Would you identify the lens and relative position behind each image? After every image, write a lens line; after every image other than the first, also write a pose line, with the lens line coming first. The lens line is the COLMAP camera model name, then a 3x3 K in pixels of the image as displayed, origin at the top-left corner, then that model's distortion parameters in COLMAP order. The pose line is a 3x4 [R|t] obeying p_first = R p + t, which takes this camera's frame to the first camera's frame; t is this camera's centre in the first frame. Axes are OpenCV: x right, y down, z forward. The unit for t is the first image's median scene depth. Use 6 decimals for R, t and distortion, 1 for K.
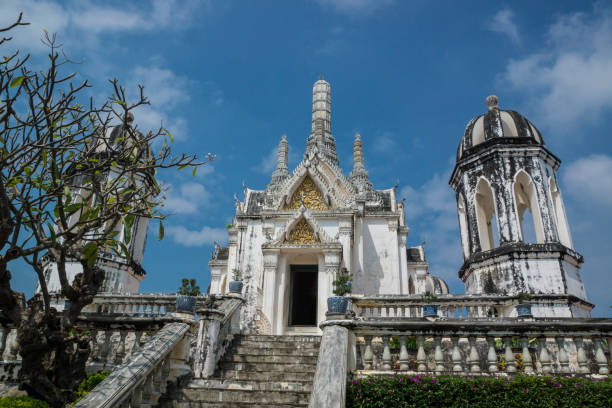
lens RADIAL K [[477.1, 0, 306.5], [0, 477.1, 212.1], [0, 0, 1]] dist [-0.134979, 0.157630]
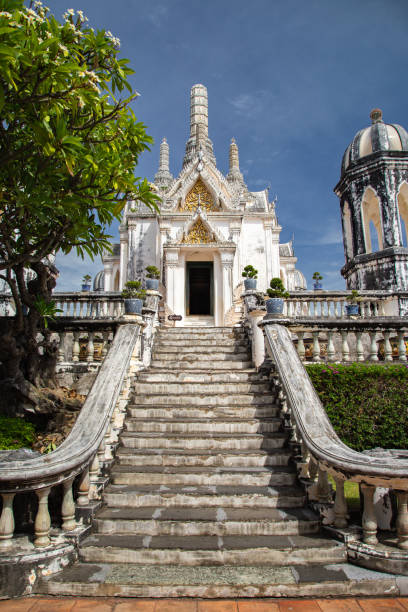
lens RADIAL K [[414.7, 0, 204.0], [0, 414.7, 306.0], [0, 0, 1]] dist [-0.084045, 0.002009]
pose [[0.994420, -0.013438, 0.104636, -0.128326], [-0.011291, 0.972599, 0.232214, -0.019064], [-0.104889, -0.232100, 0.967020, 0.040145]]
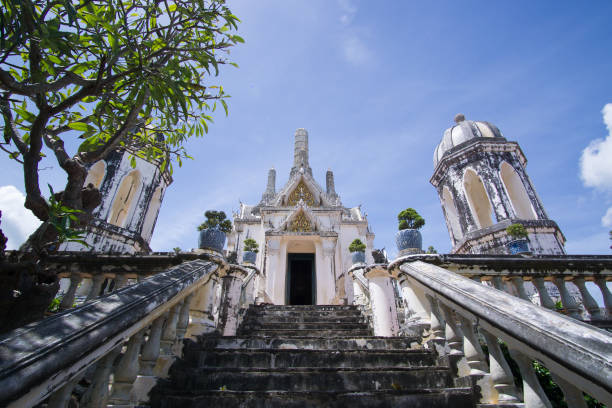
lens RADIAL K [[322.7, 0, 308.0], [0, 322.7, 203.8], [0, 0, 1]] dist [-0.022542, 0.000266]
pose [[0.992395, 0.036792, 0.117466, -0.108675], [-0.019894, 0.989679, -0.141916, 0.136836], [-0.121475, 0.138500, 0.982884, 0.302187]]
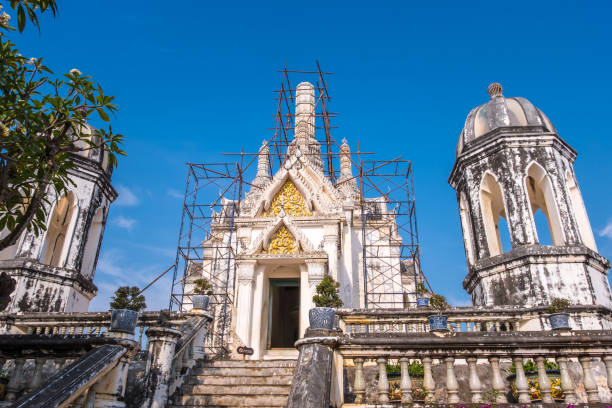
lens RADIAL K [[488.6, 0, 309.0], [0, 488.6, 209.7], [0, 0, 1]] dist [-0.032574, 0.005691]
pose [[0.999475, -0.009823, 0.030877, 0.017126], [0.011235, 0.998883, -0.045901, 0.035145], [-0.030392, 0.046224, 0.998469, 0.122202]]
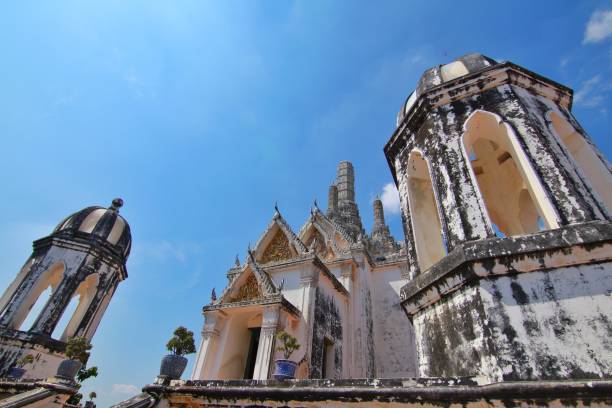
lens RADIAL K [[309.4, 0, 305.1], [0, 309.4, 209.7], [0, 0, 1]] dist [-0.017613, -0.001254]
pose [[0.926105, -0.196584, -0.322002, 0.374995], [0.107728, 0.955772, -0.273668, 0.091996], [0.361559, 0.218757, 0.906323, 0.646170]]
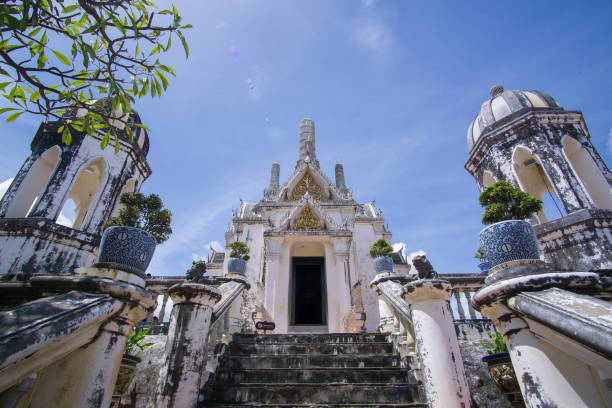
lens RADIAL K [[322.7, 0, 308.0], [0, 322.7, 203.8], [0, 0, 1]] dist [-0.022542, 0.000266]
pose [[0.995649, 0.018253, 0.091380, -0.084520], [-0.005170, 0.989938, -0.141405, 0.128647], [-0.093042, 0.140317, 0.985725, 0.472543]]
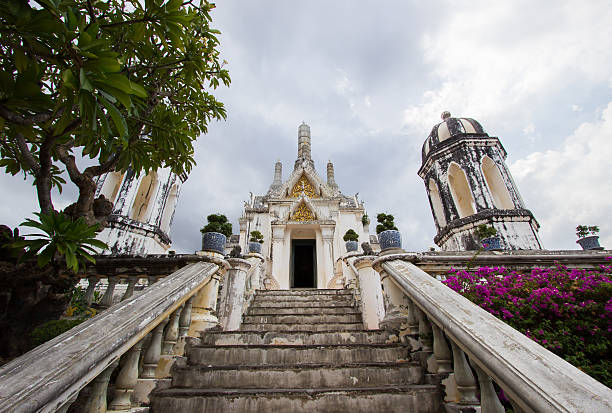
lens RADIAL K [[285.1, 0, 310.6], [0, 285.1, 207.8], [0, 0, 1]] dist [-0.016452, 0.000228]
pose [[0.994102, 0.011742, 0.107813, -0.090898], [-0.003415, 0.997017, -0.077104, 0.113070], [-0.108396, 0.076281, 0.991177, 0.306321]]
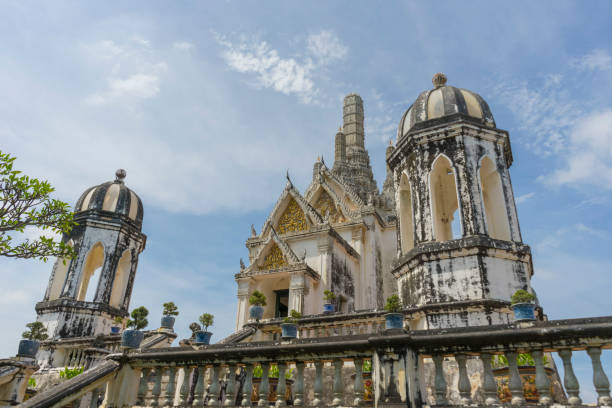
lens RADIAL K [[479.9, 0, 306.0], [0, 479.9, 204.0], [0, 0, 1]] dist [-0.005182, 0.000161]
pose [[0.932477, -0.165444, -0.321115, 0.503206], [0.145322, 0.985655, -0.085829, 0.037483], [0.330709, 0.033368, 0.943143, 0.102425]]
